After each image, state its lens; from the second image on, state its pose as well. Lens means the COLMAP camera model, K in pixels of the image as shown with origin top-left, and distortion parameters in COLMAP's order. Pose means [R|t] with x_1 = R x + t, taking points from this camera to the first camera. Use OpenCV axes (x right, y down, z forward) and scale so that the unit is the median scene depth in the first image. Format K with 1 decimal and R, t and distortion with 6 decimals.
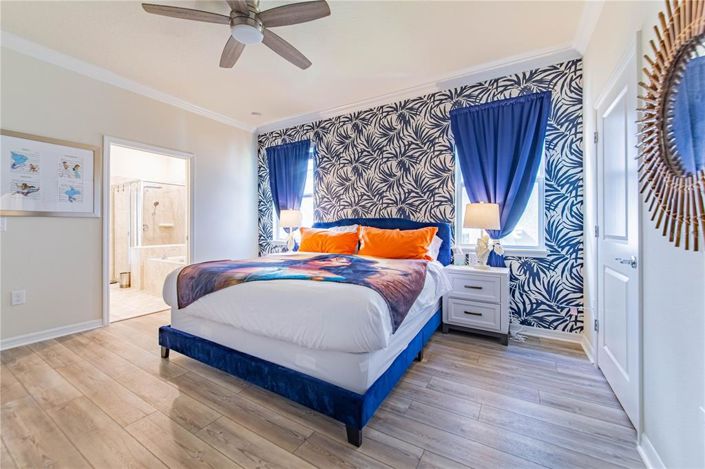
lens RADIAL K [[281.7, 0, 350.9], [0, 281.7, 224.0], [0, 0, 1]] dist [0.001076, 0.000382]
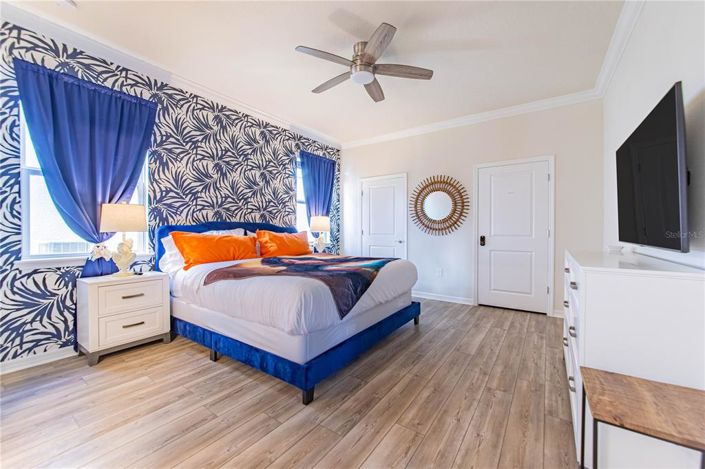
lens RADIAL K [[284.3, 0, 354.4], [0, 284.3, 231.9], [0, 0, 1]] dist [-0.012581, 0.000080]
pose [[0.053852, -0.008009, 0.998517, -0.907598], [-0.007970, 0.999933, 0.008450, 0.002312], [-0.998517, -0.008413, 0.053784, 0.538650]]
